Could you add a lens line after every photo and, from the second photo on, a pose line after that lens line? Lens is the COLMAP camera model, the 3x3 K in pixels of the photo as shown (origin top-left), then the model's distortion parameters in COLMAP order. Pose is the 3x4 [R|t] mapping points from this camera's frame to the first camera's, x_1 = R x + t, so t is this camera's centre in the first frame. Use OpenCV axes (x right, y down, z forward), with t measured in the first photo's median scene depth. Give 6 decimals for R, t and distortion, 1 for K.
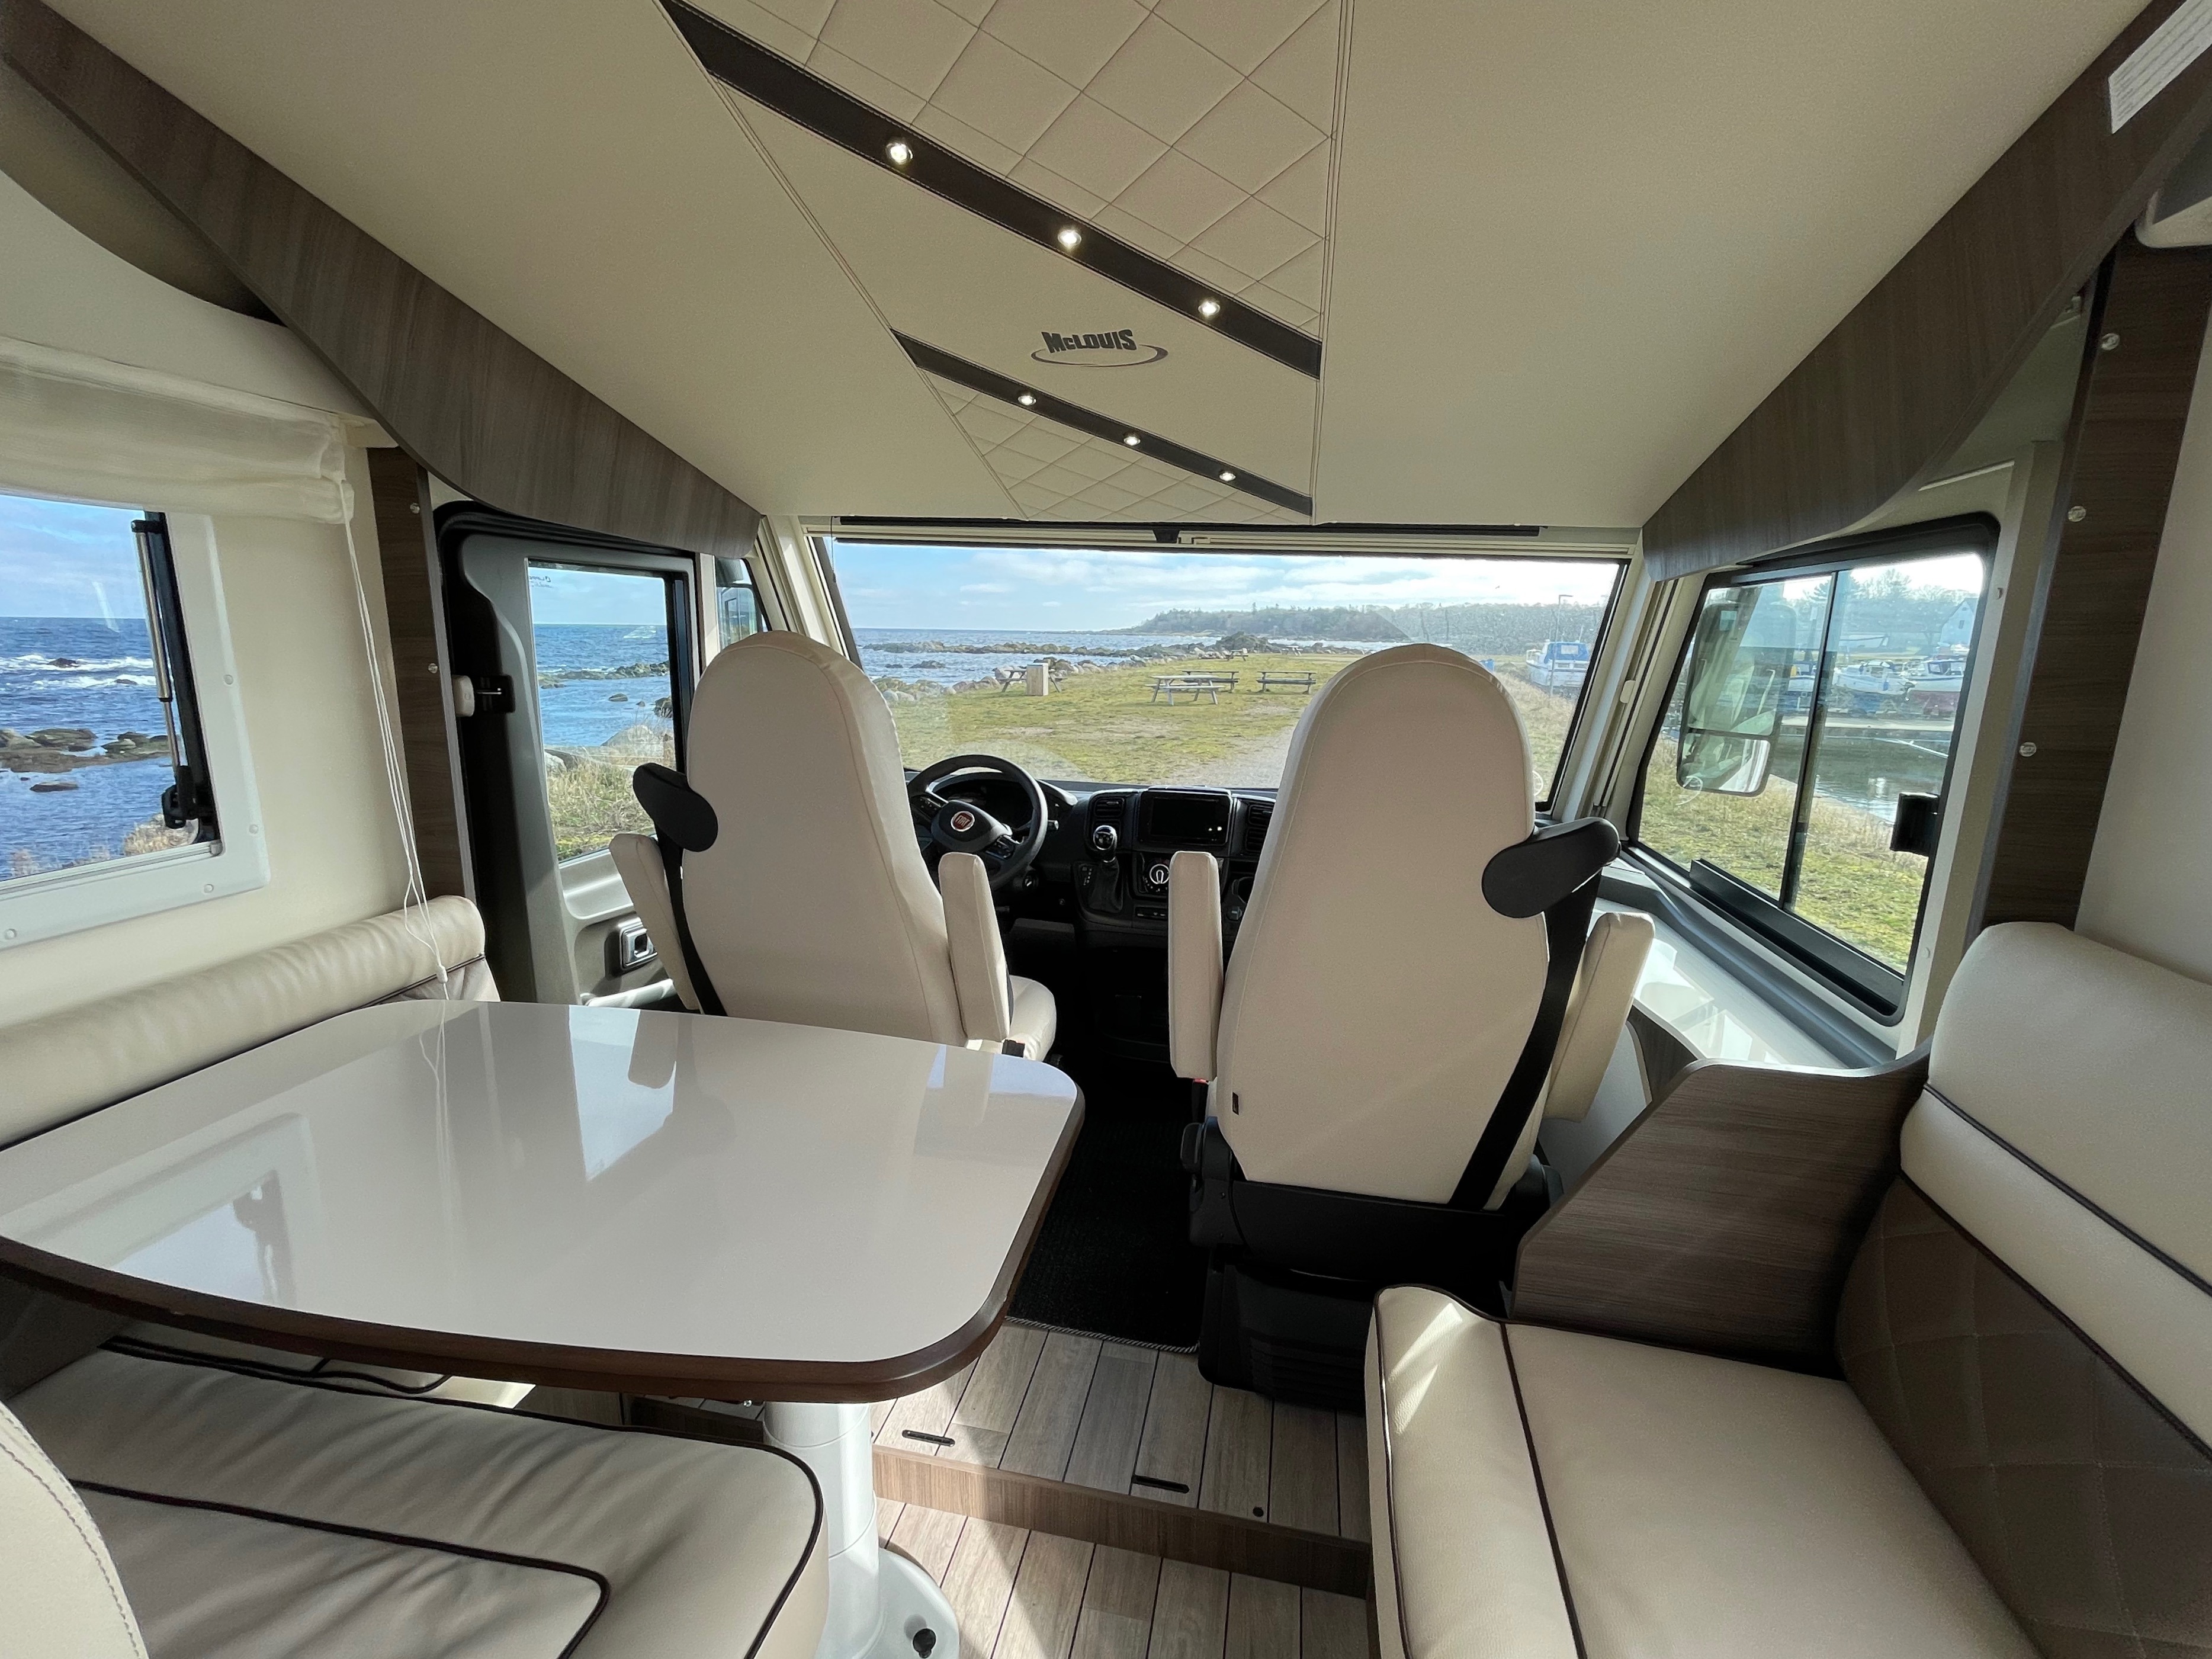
lens RADIAL K [[976.8, 0, 1107.4], [0, 976.8, 830.9], [0, 0, 1]] dist [0.002719, -0.002507]
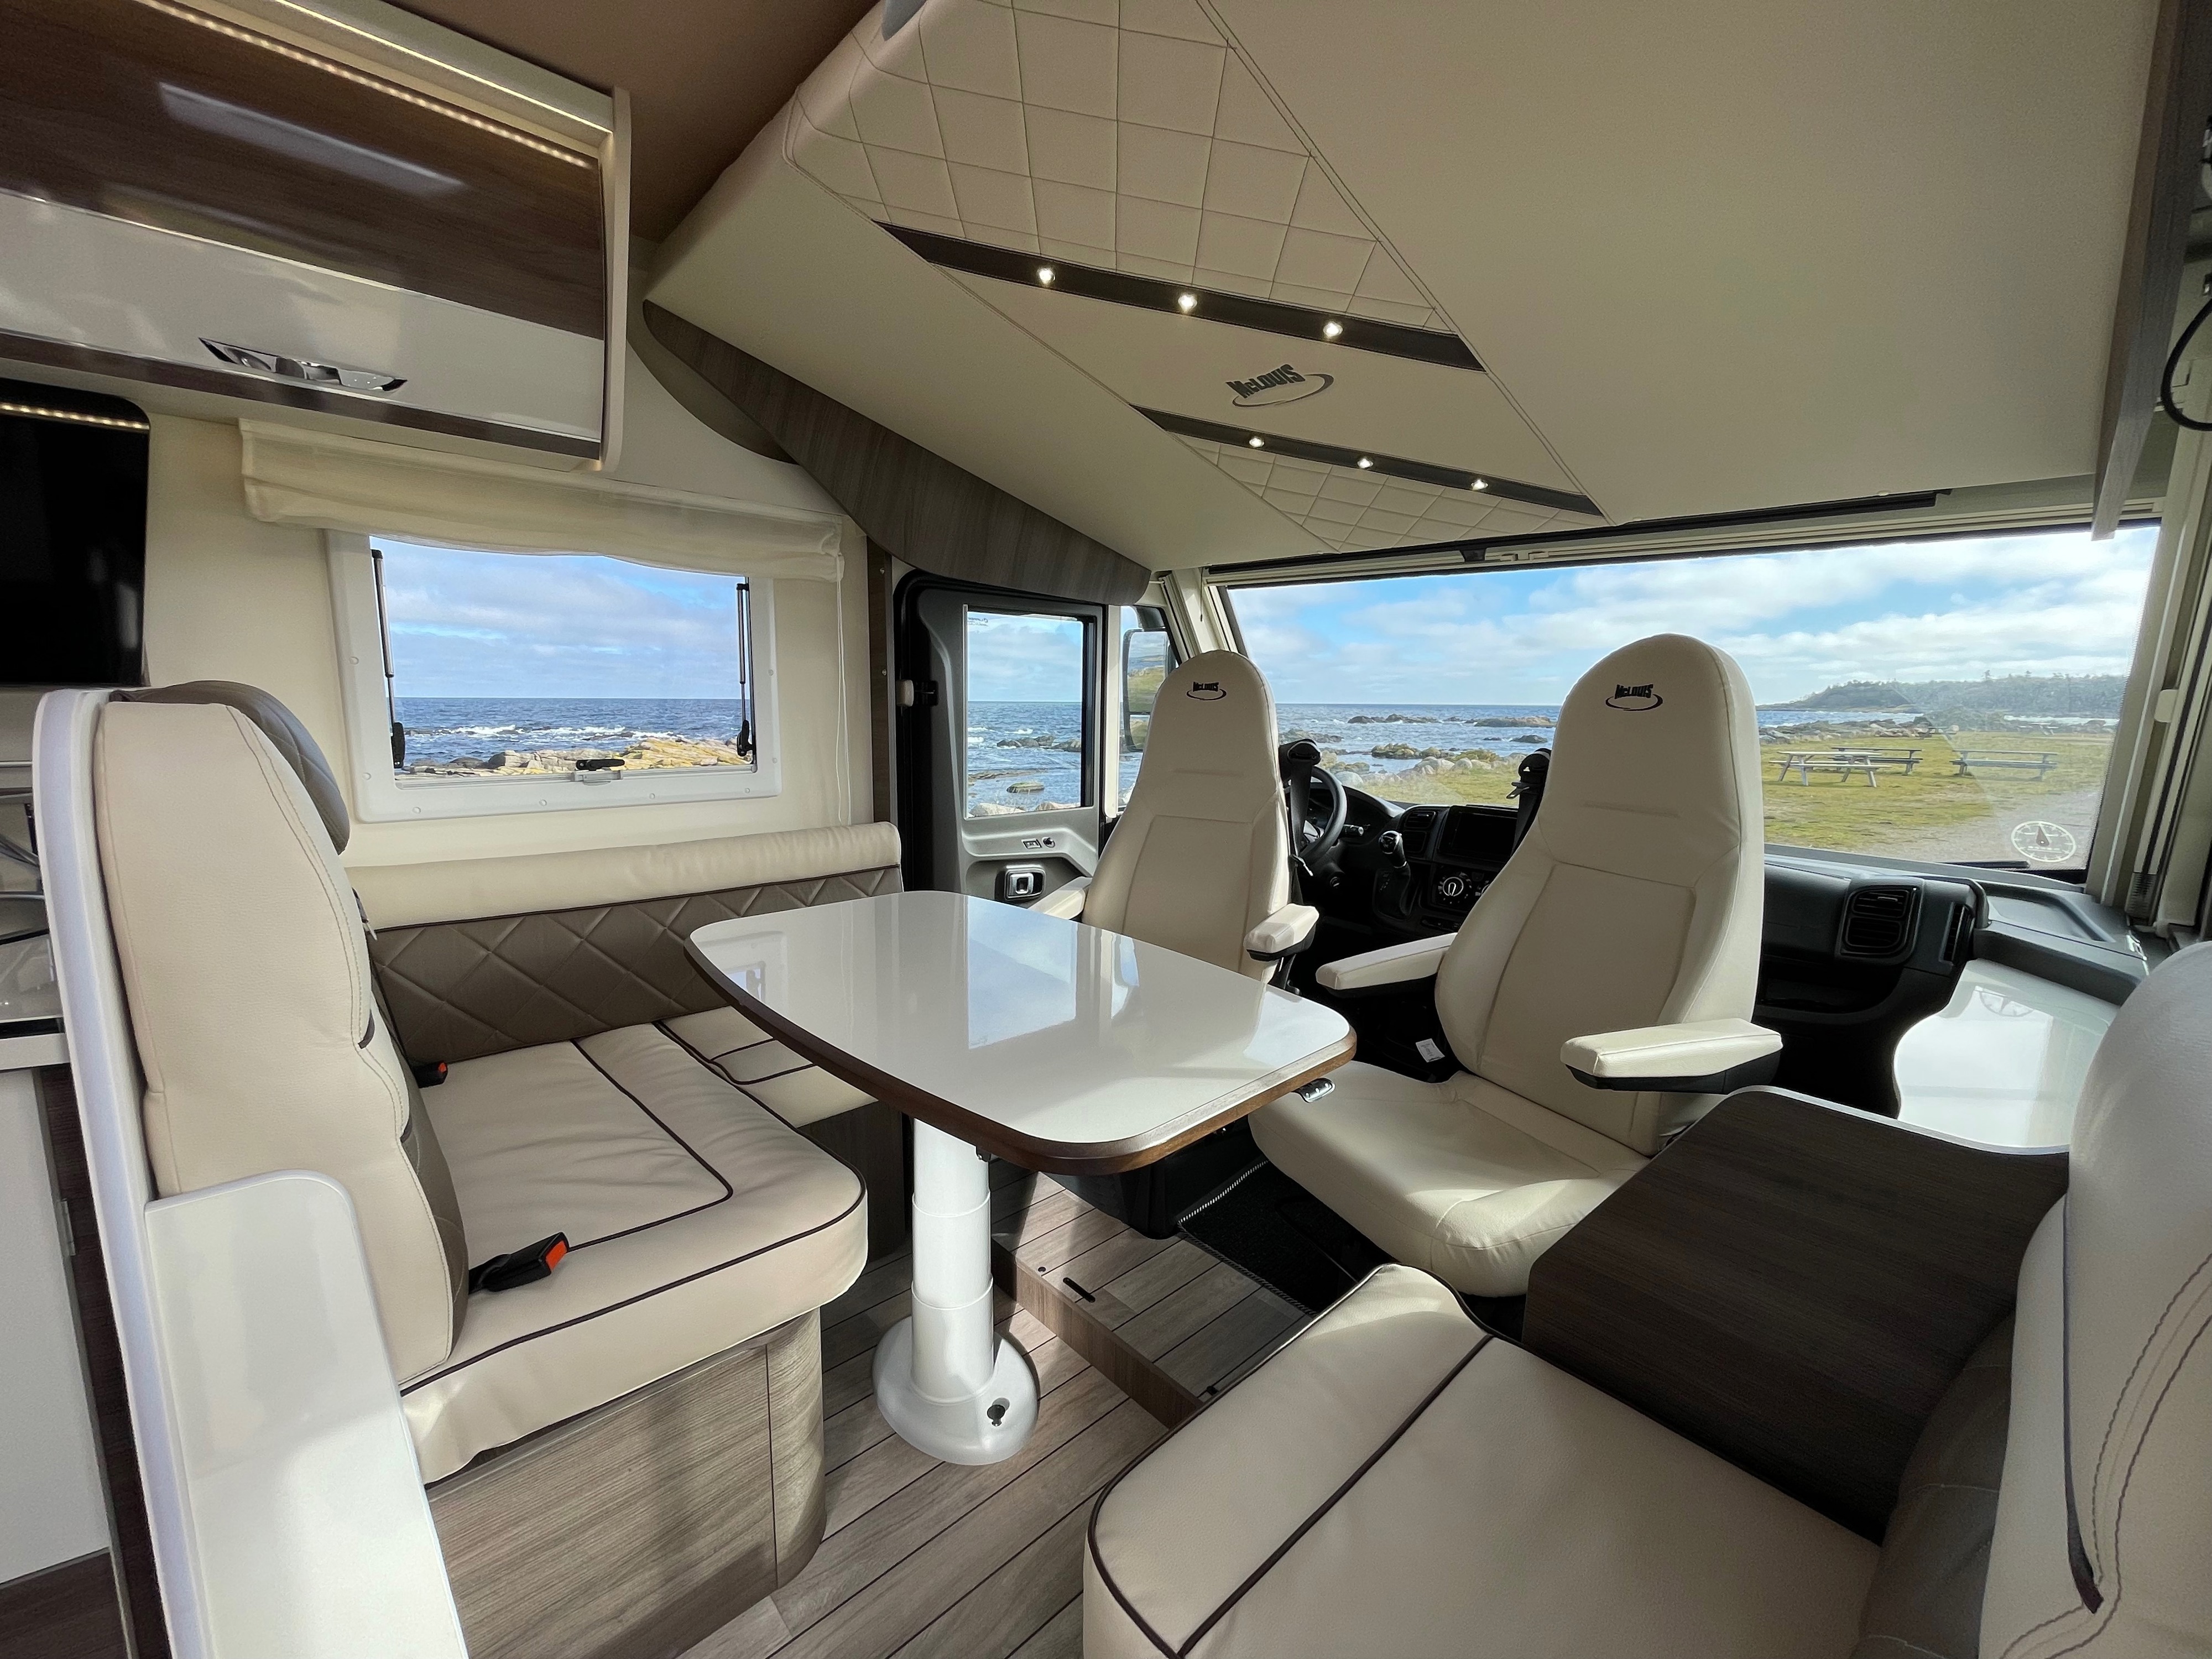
lens RADIAL K [[895.6, 0, 1108.3], [0, 895.6, 821.1], [0, 0, 1]] dist [0.010384, -0.000517]
pose [[0.812540, 0.074629, -0.578109, 0.418050], [-0.117966, 0.992302, -0.037705, 0.076087], [0.570844, 0.098834, 0.815088, 0.048833]]
